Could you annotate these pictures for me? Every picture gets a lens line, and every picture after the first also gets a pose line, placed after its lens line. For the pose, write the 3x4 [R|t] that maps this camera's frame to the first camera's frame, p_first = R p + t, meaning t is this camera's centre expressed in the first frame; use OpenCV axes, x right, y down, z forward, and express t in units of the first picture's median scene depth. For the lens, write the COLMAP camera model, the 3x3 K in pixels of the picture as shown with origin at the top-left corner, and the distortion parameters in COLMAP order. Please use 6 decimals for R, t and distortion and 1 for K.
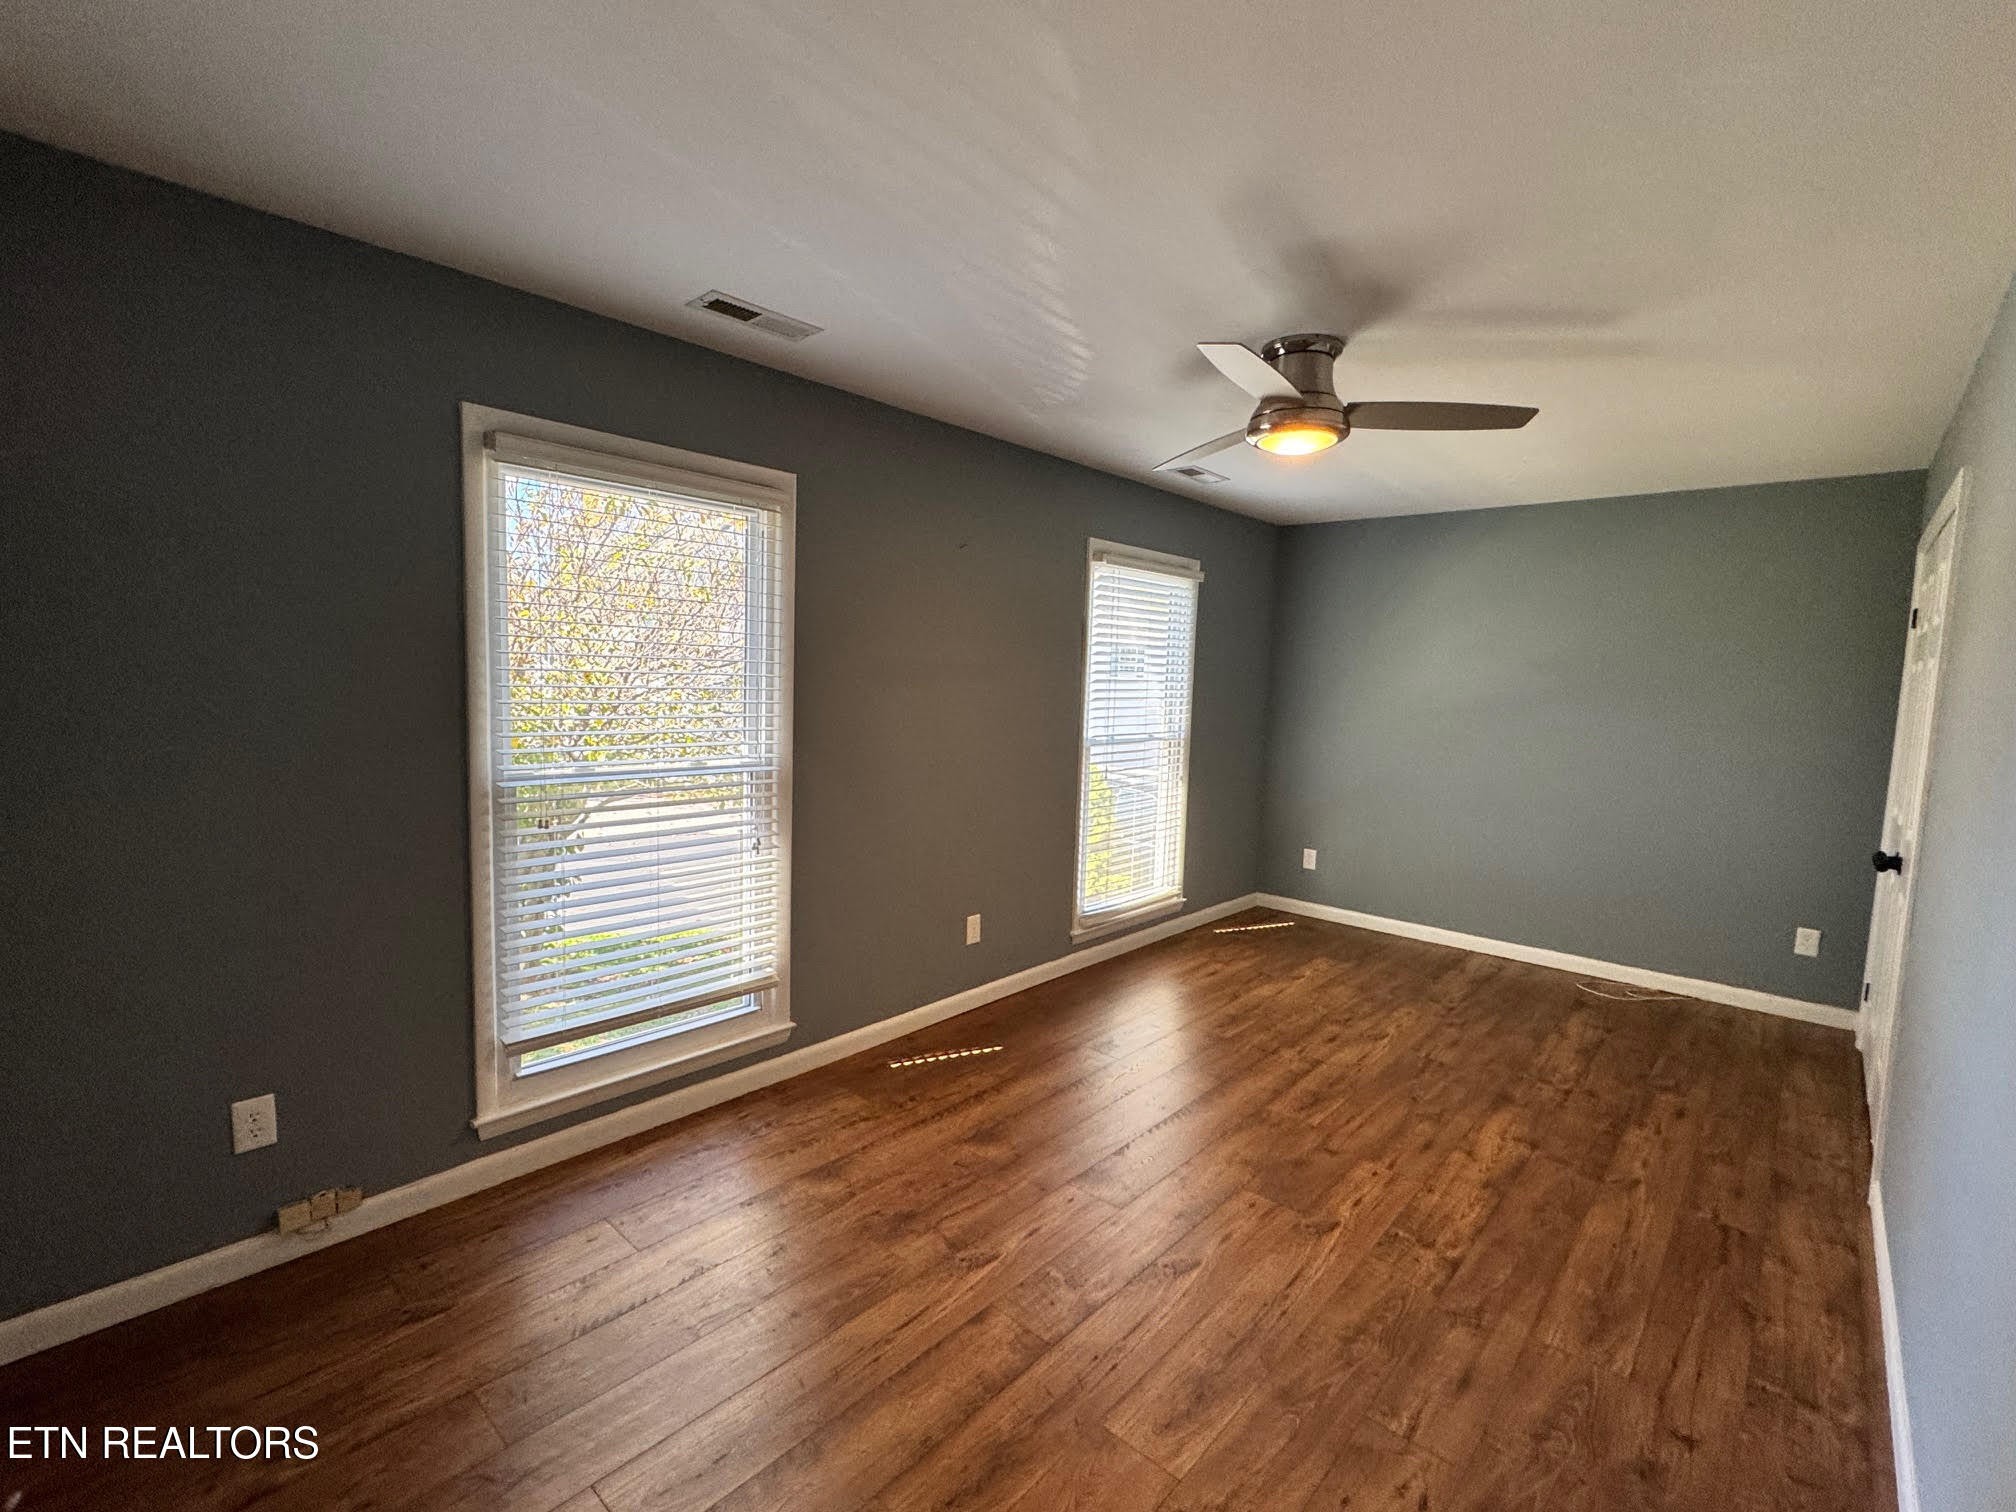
lens RADIAL K [[911.0, 0, 1008.0], [0, 911.0, 756.0], [0, 0, 1]] dist [-0.003692, -0.000928]
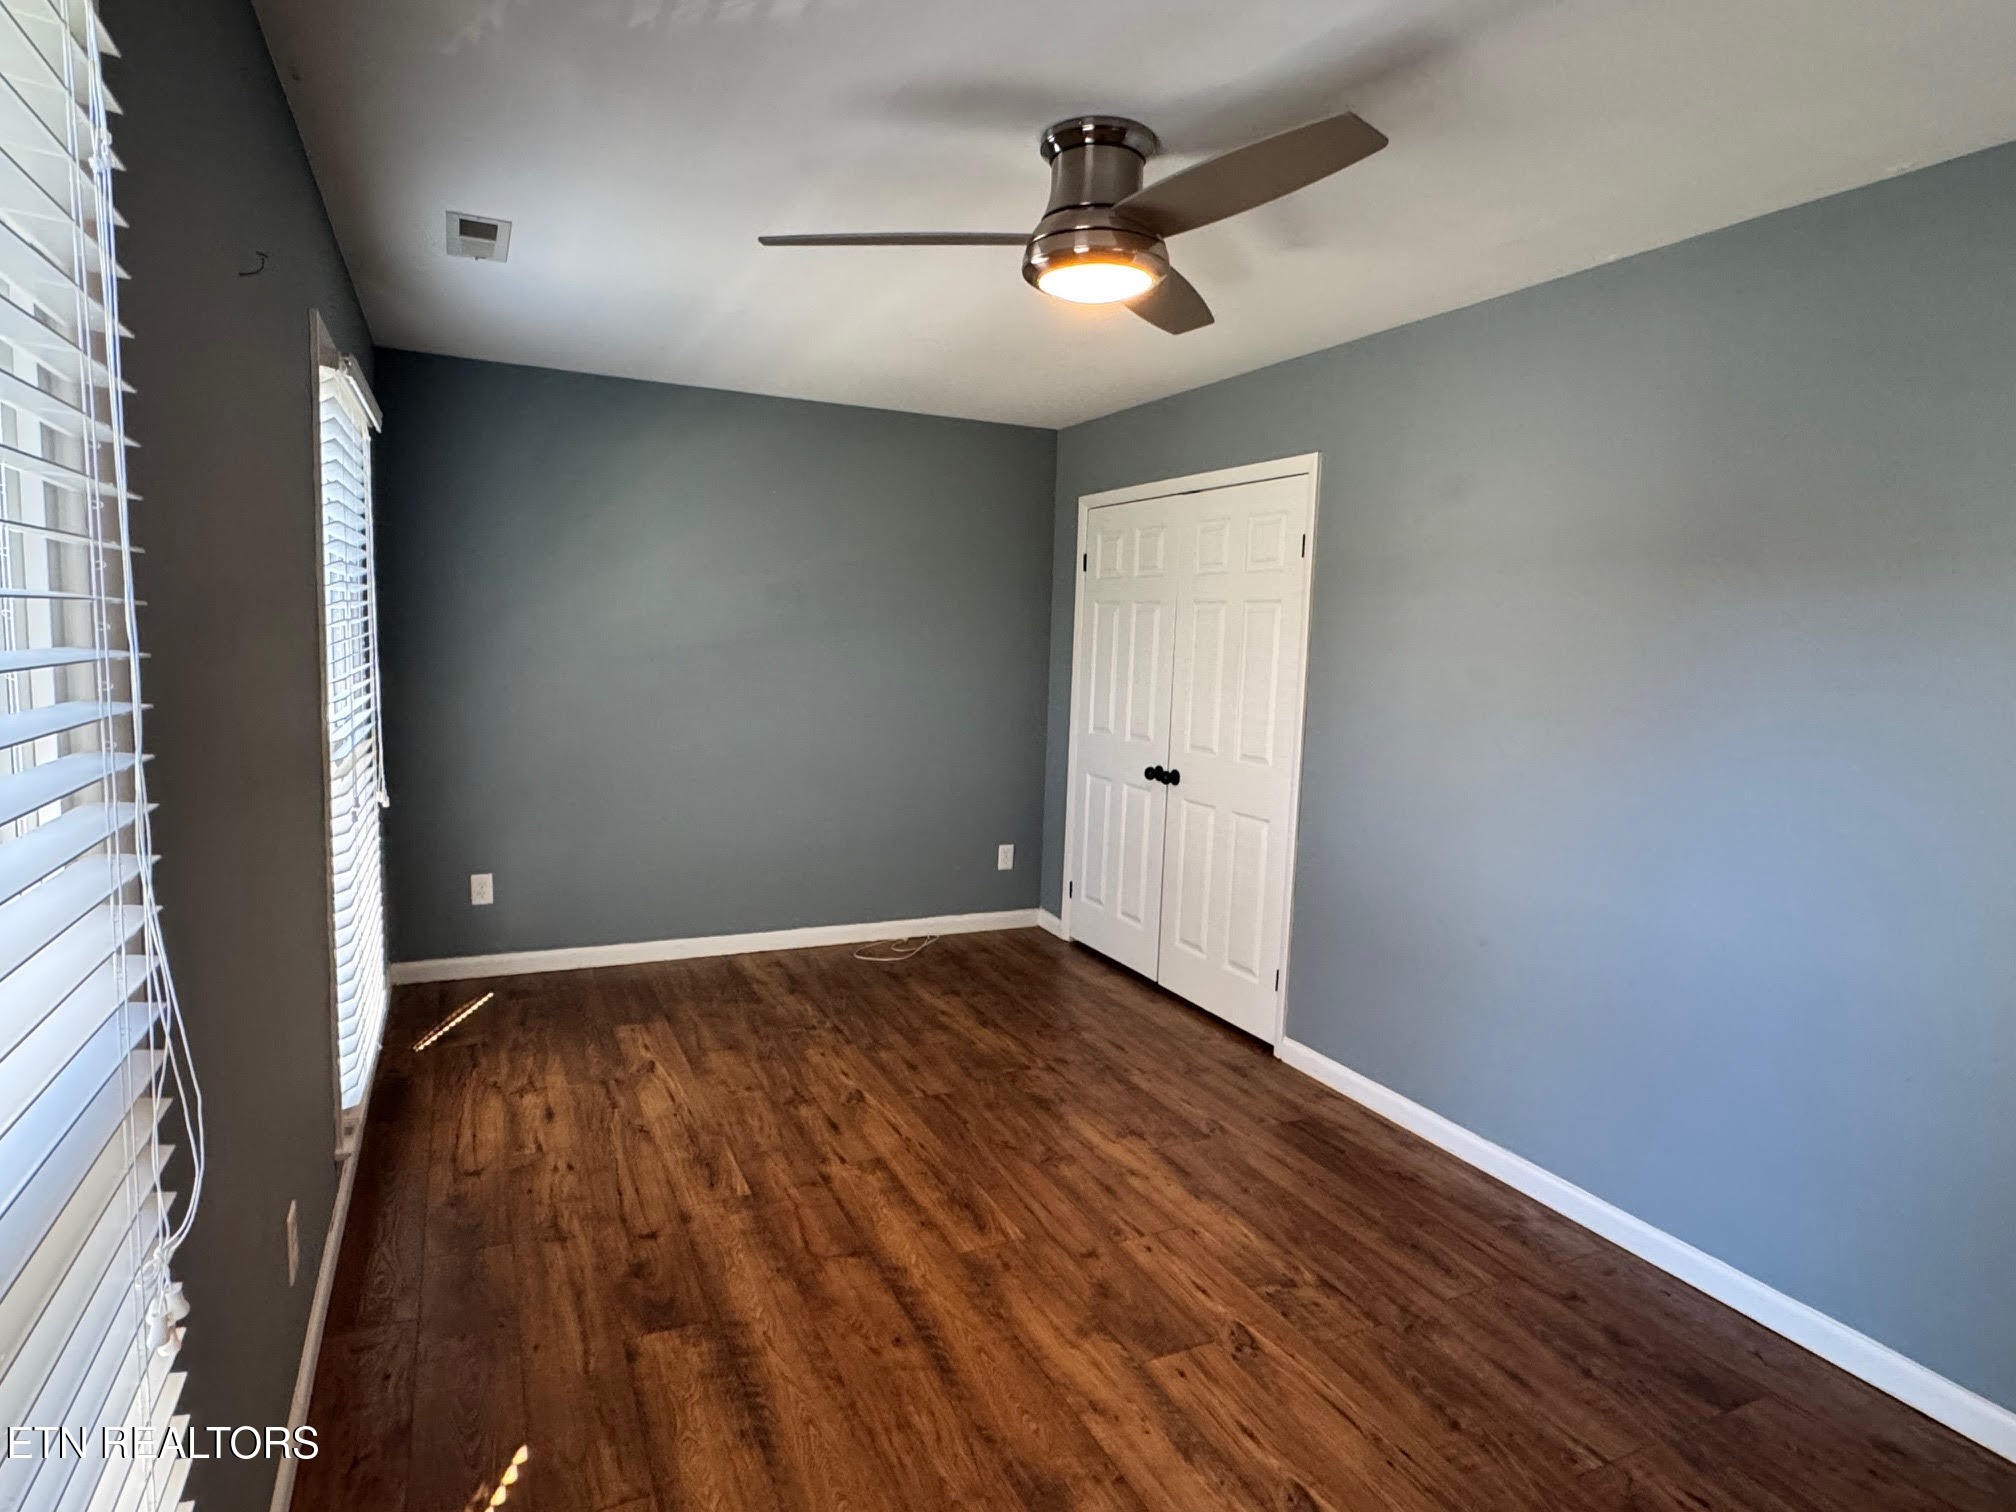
lens RADIAL K [[1114.8, 0, 1008.0], [0, 1114.8, 756.0], [0, 0, 1]] dist [0.000222, 0.000733]
pose [[0.378797, -0.120622, 0.917585, -0.348271], [0.060533, 0.992576, 0.105491, -0.059693], [-0.923498, 0.015585, 0.383287, 0.511842]]
